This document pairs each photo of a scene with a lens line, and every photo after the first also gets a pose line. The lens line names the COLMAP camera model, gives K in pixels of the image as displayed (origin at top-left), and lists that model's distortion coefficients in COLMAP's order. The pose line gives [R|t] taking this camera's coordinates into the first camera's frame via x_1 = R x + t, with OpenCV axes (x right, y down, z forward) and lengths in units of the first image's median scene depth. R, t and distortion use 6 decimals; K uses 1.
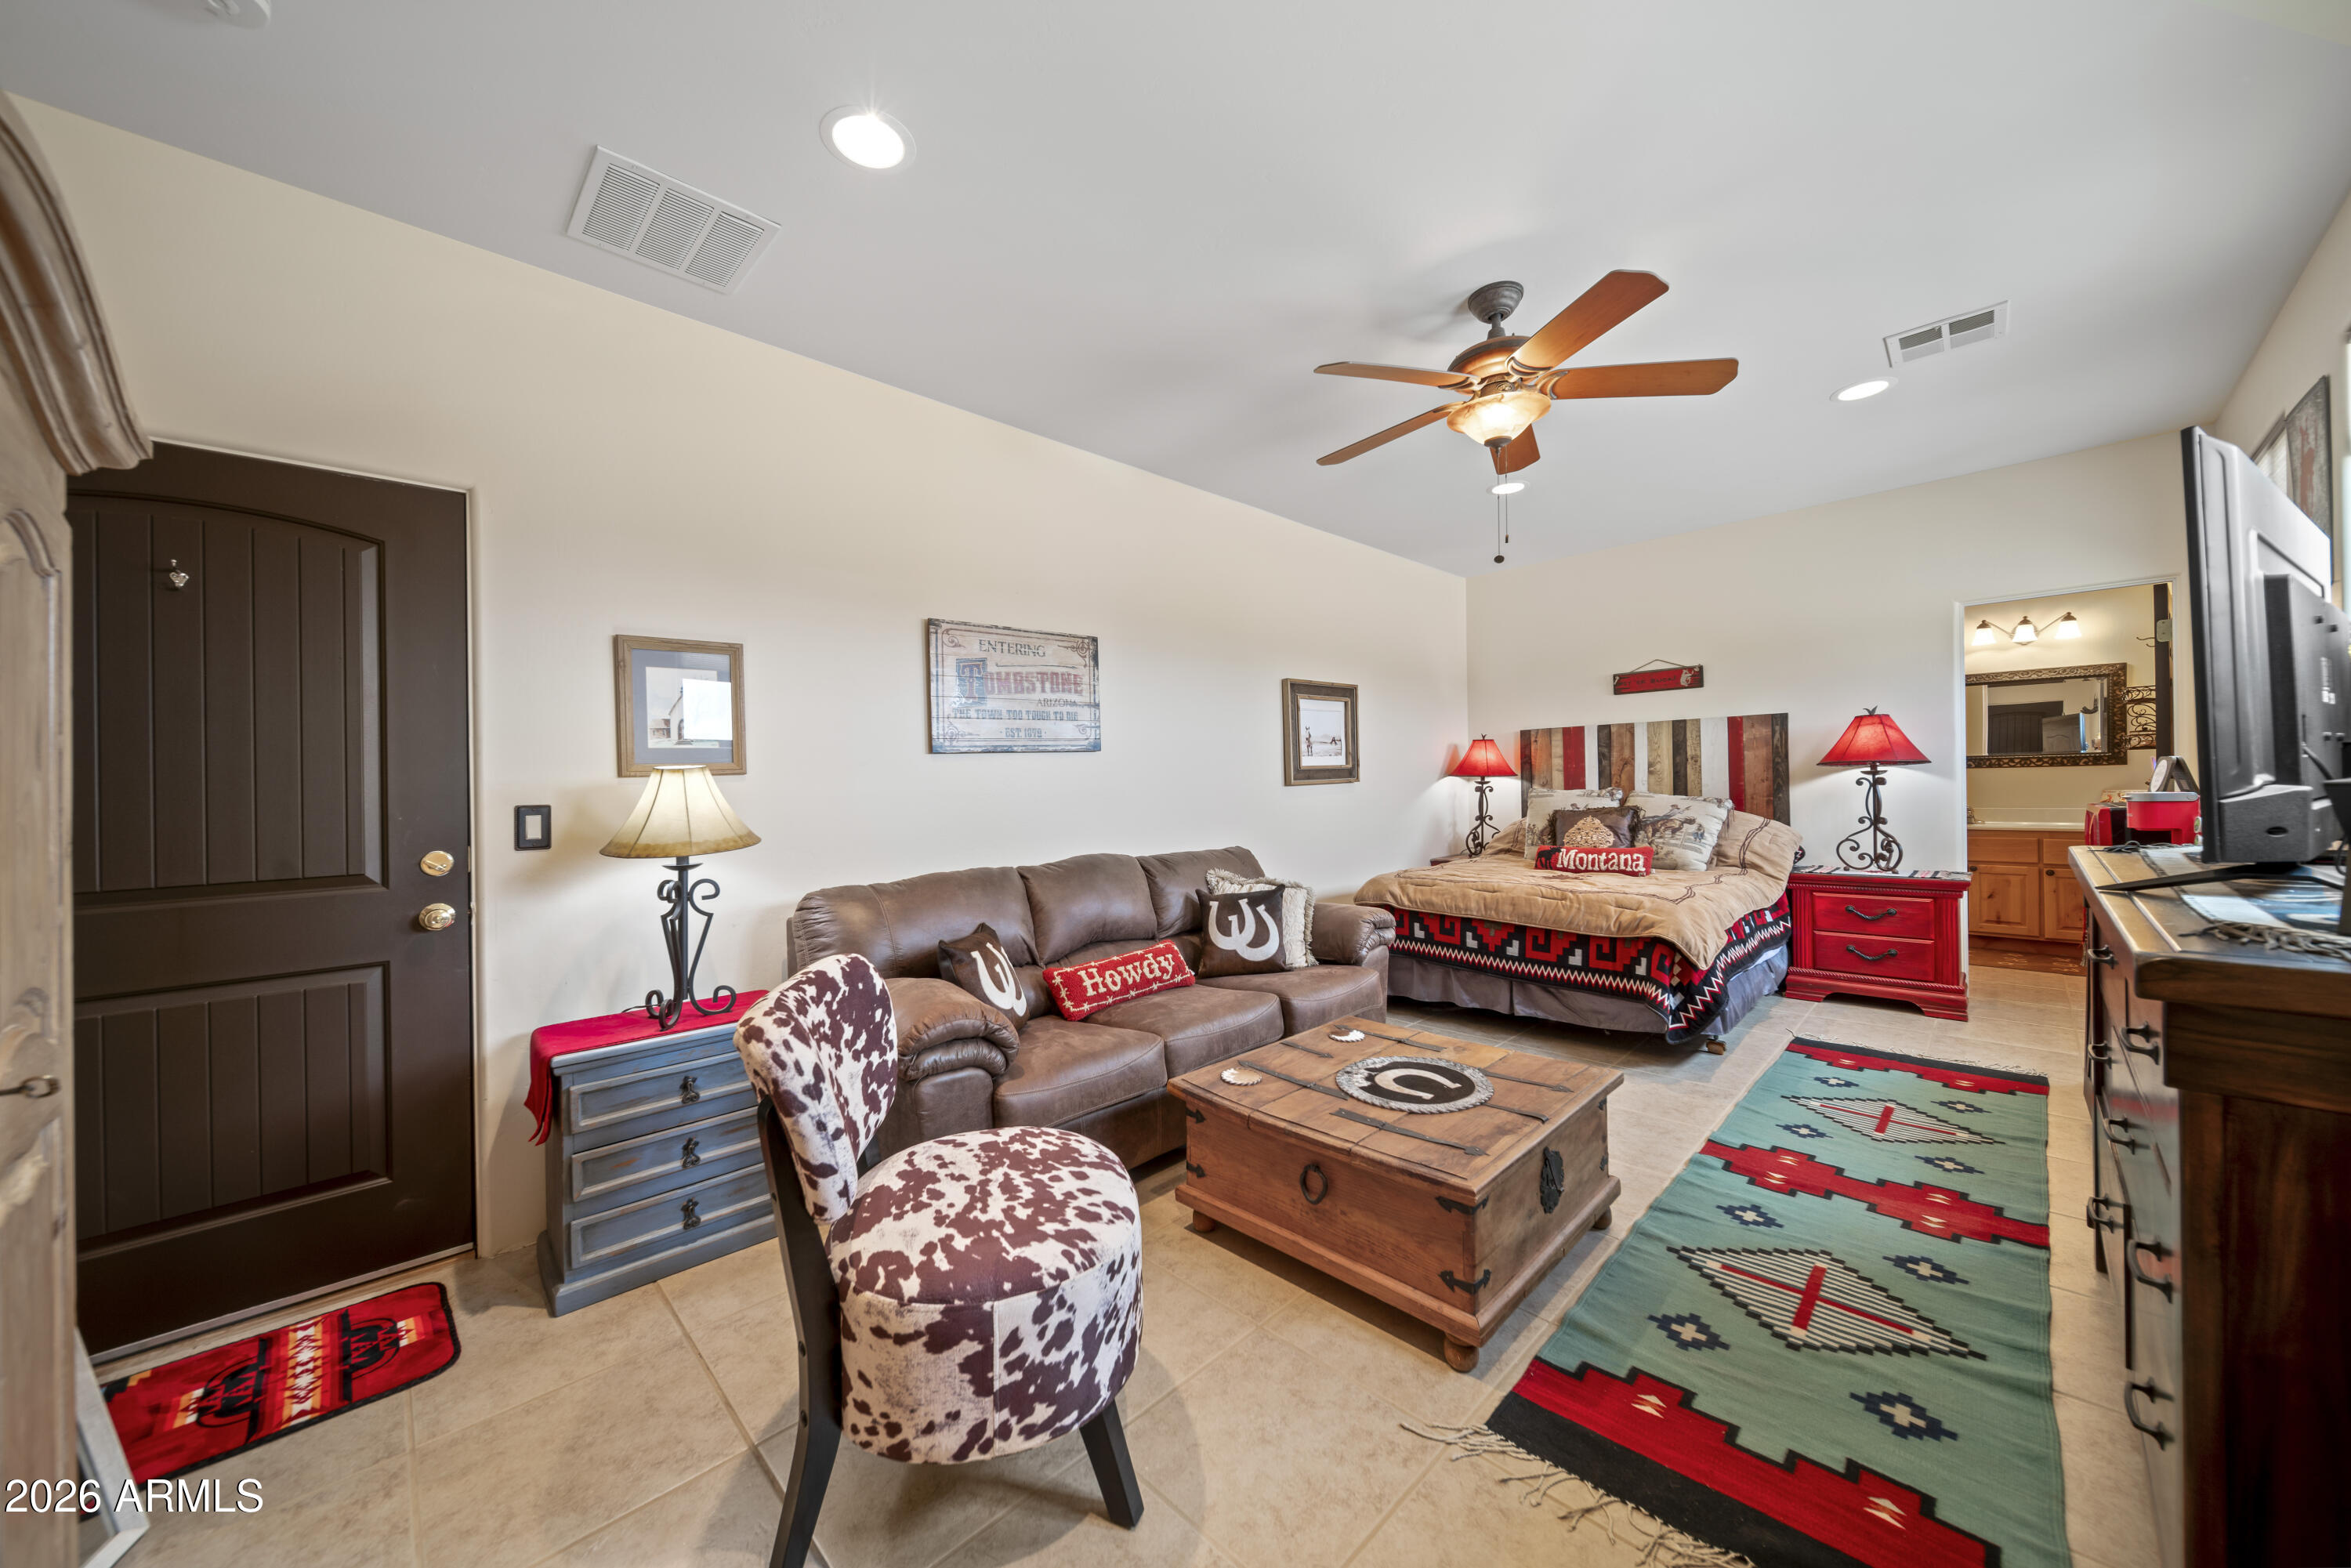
lens RADIAL K [[826.9, 0, 1183.8], [0, 826.9, 792.3], [0, 0, 1]] dist [0.001496, -0.002304]
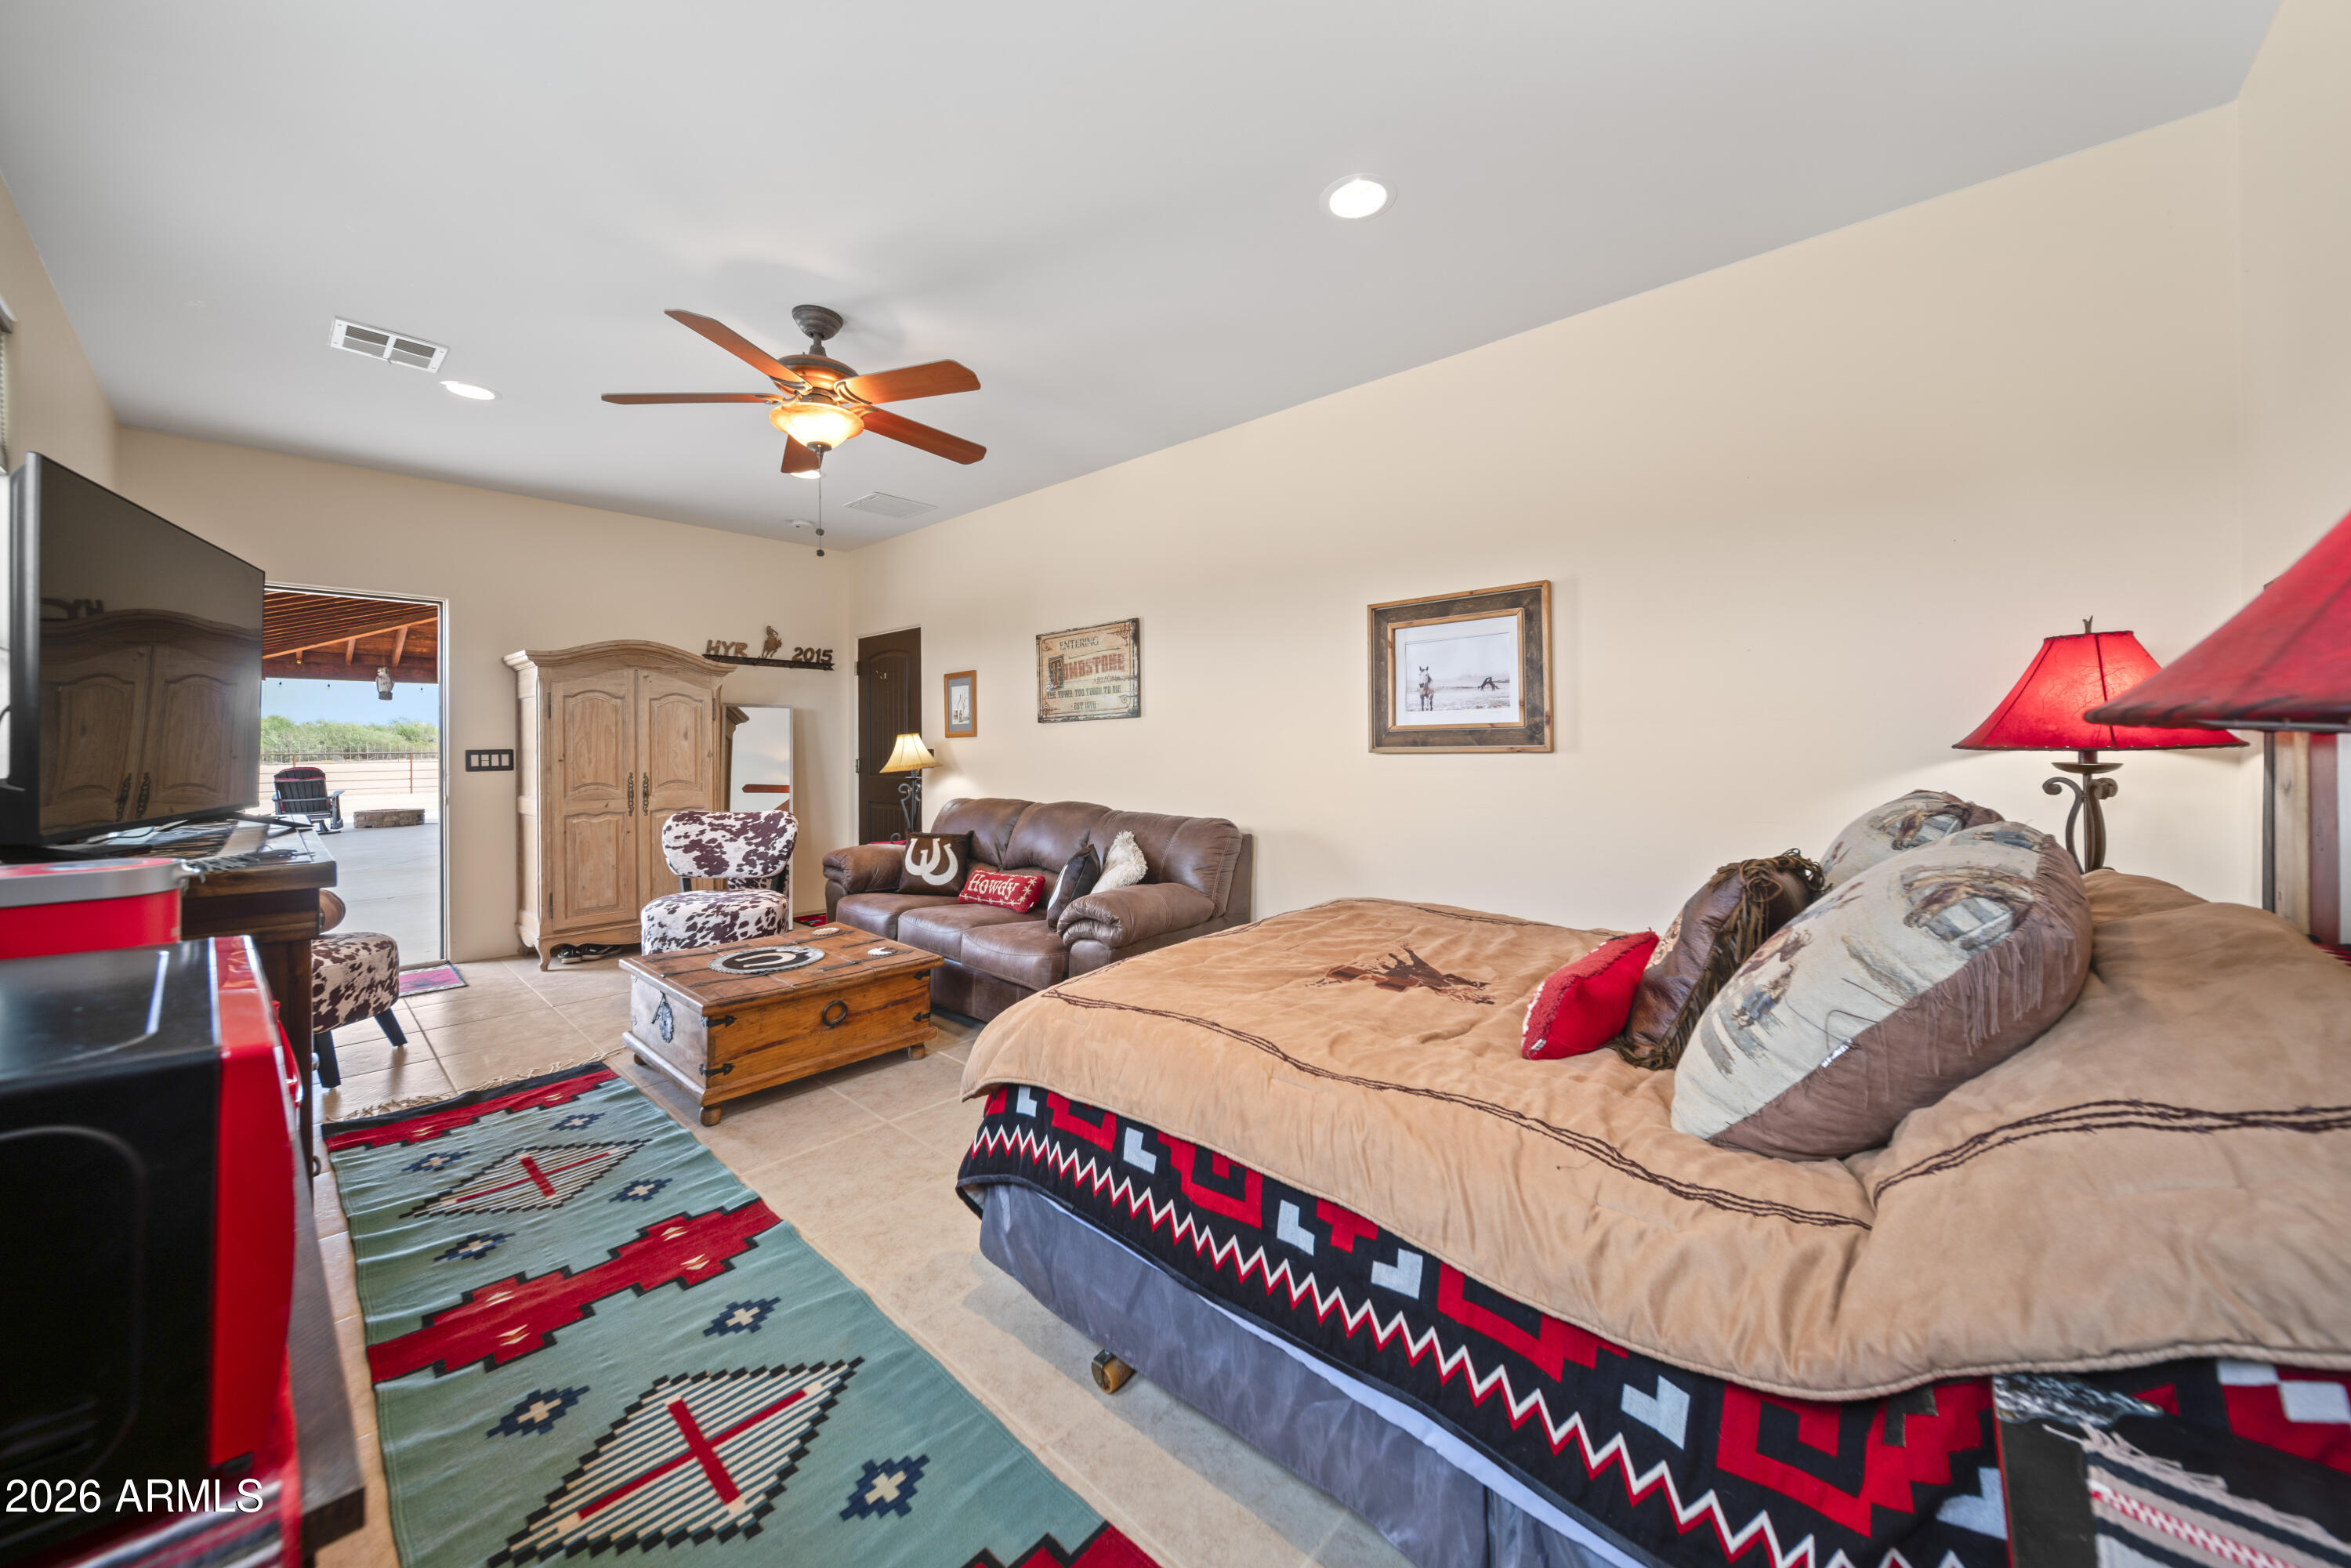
lens RADIAL K [[861.8, 0, 1178.4], [0, 861.8, 745.5], [0, 0, 1]] dist [-0.000131, -0.000064]
pose [[0.038171, 0.027478, -0.998893, 1.207006], [-0.008632, 0.999594, 0.027167, -0.047341], [0.999234, 0.007586, 0.038392, 1.112223]]
